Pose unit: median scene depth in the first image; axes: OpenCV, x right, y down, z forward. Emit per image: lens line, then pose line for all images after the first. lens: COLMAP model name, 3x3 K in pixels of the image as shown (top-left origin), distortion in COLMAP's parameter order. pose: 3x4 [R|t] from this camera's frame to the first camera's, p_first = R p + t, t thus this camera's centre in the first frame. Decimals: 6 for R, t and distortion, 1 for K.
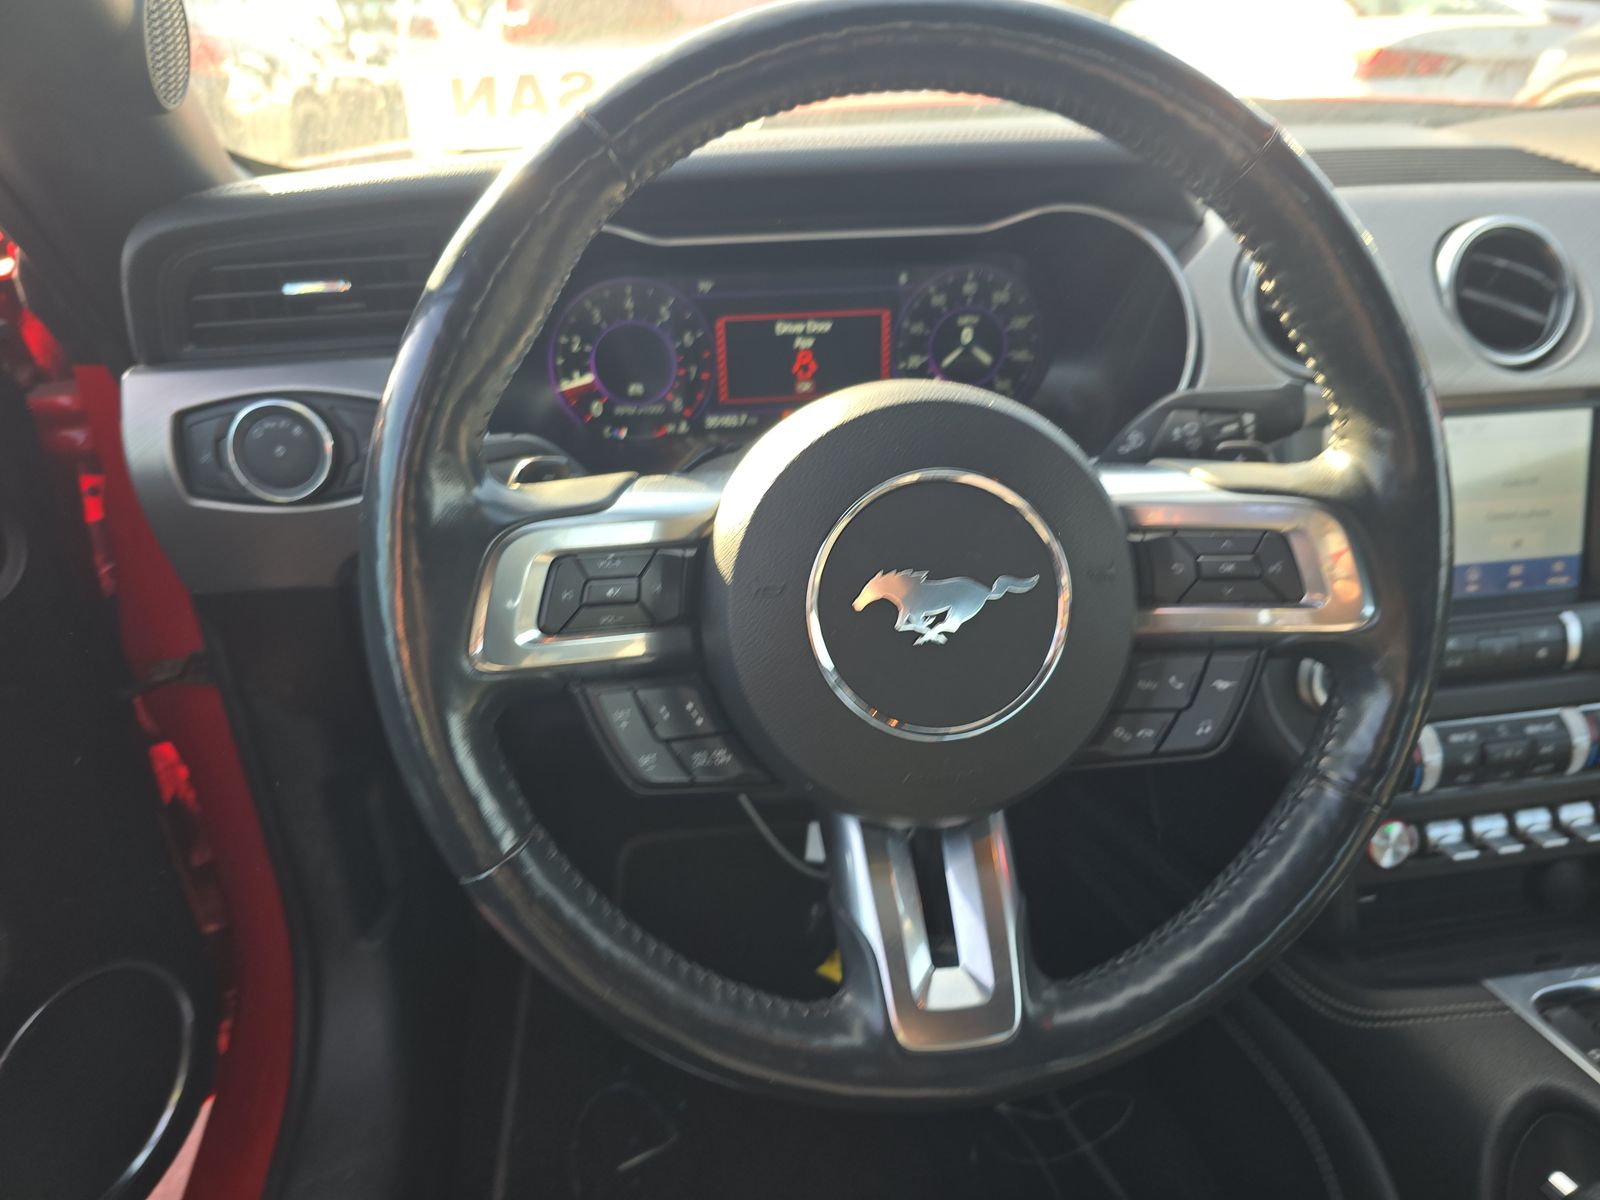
lens RADIAL K [[1088.3, 0, 795.2], [0, 1088.3, 601.7], [0, 0, 1]] dist [0.034278, -0.037318]
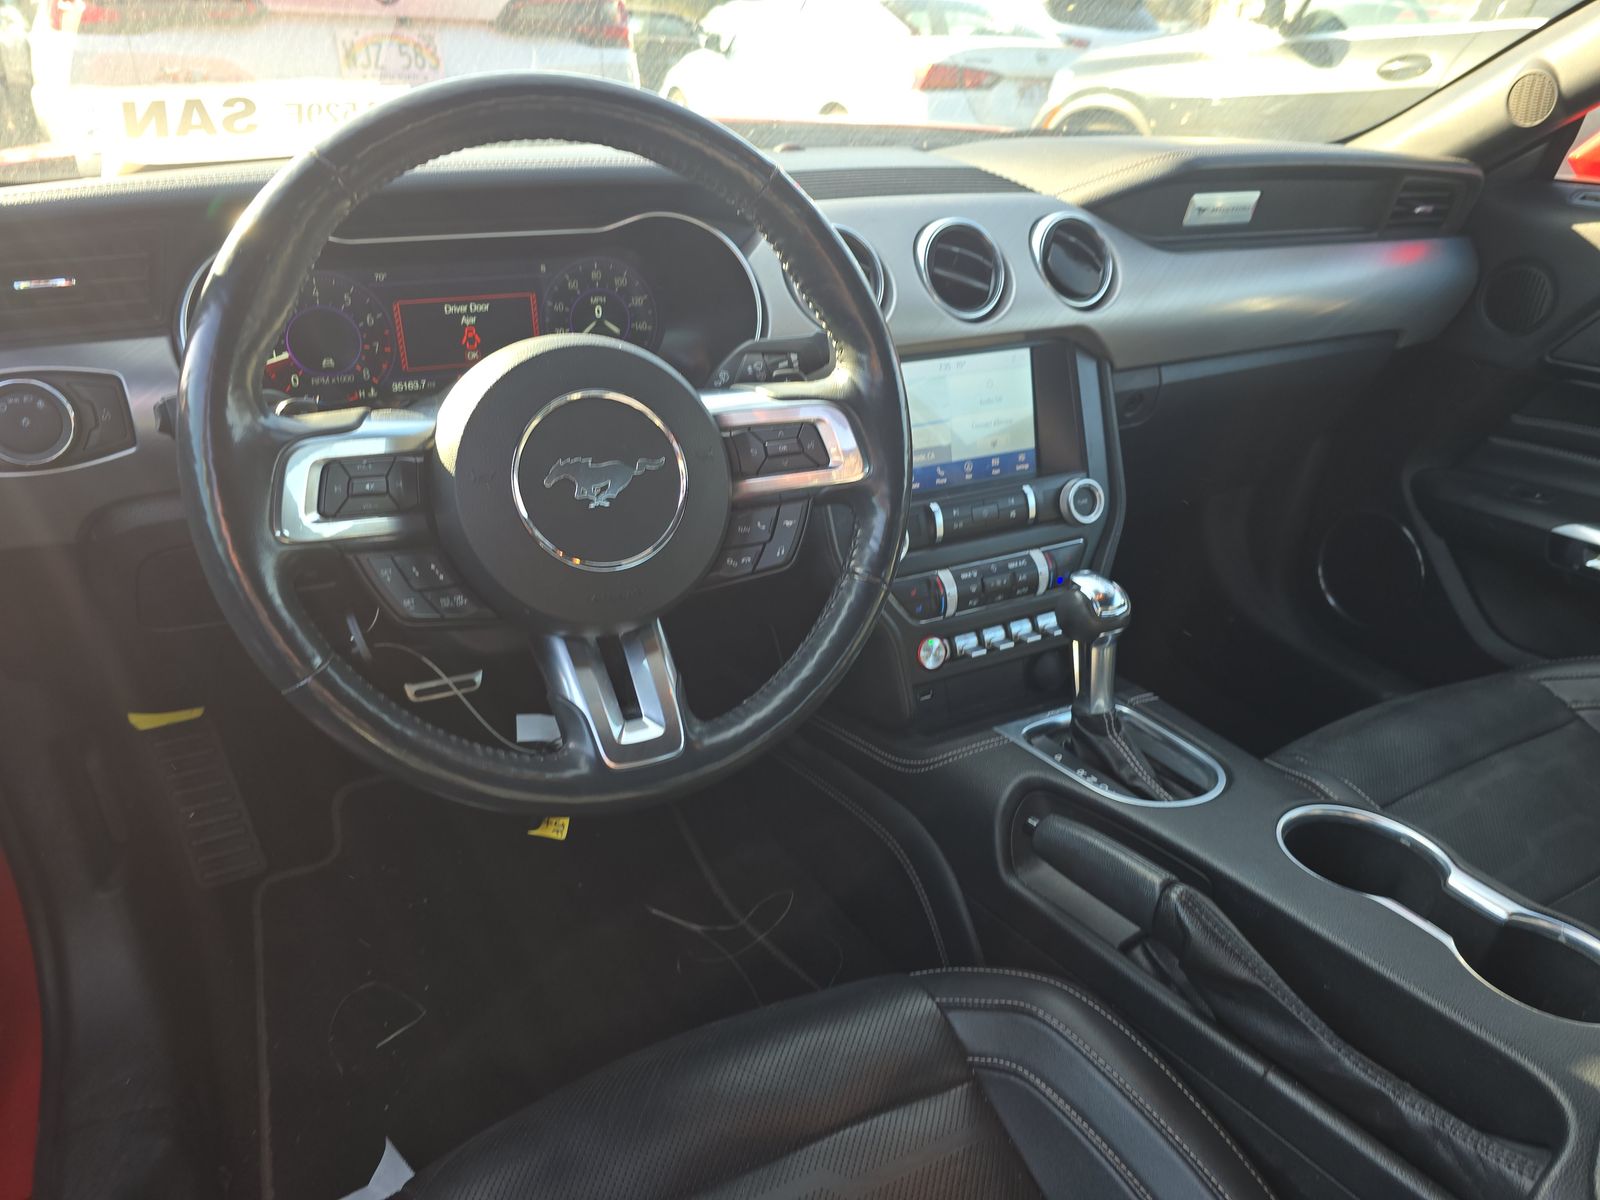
lens RADIAL K [[1088.3, 0, 800.1], [0, 1088.3, 596.1], [0, 0, 1]] dist [0.034278, -0.037318]
pose [[0.945584, -0.111805, 0.305565, -0.061396], [0.112206, 0.993551, 0.016307, 0.120521], [-0.305418, 0.018867, 0.952031, -0.369324]]
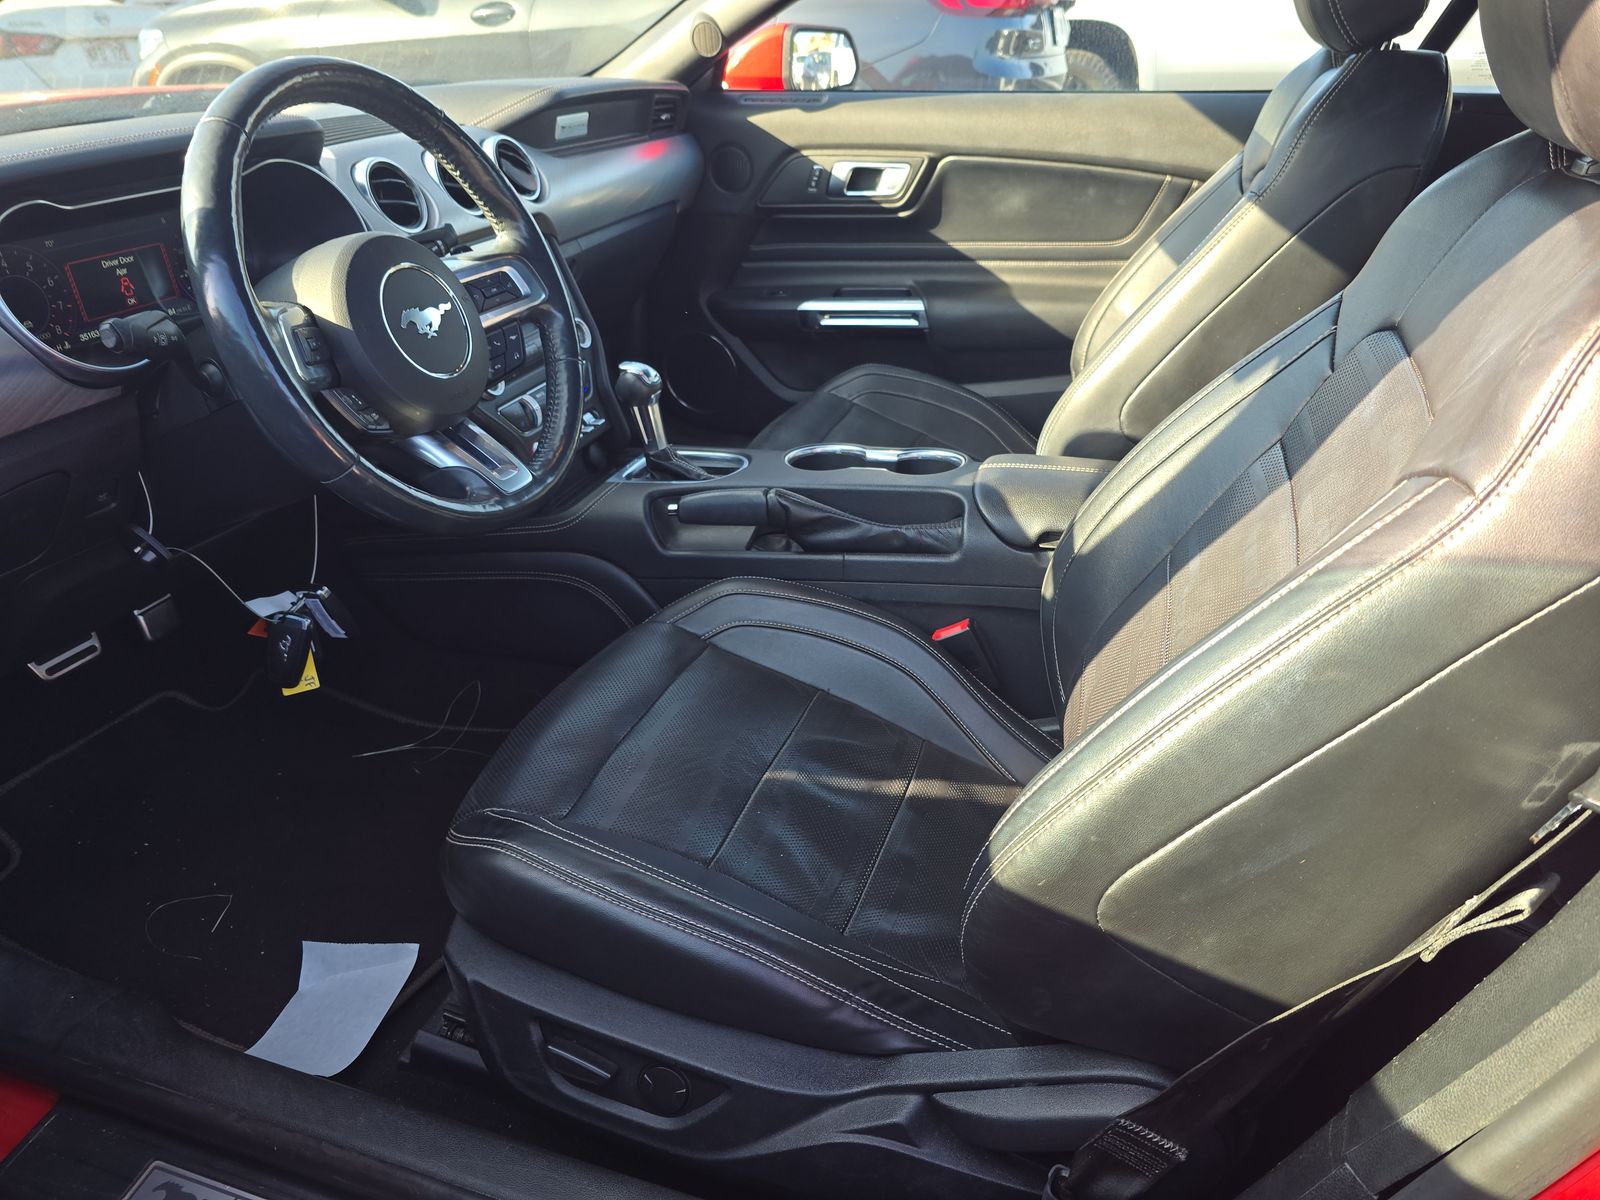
lens RADIAL K [[1088.3, 0, 786.7], [0, 1088.3, 596.1], [0, 0, 1]] dist [0.034278, -0.037318]
pose [[0.478789, -0.407777, 0.777483, -1.094506], [0.395122, 0.890913, 0.223946, 0.217211], [-0.783990, 0.199978, 0.587681, -0.603475]]
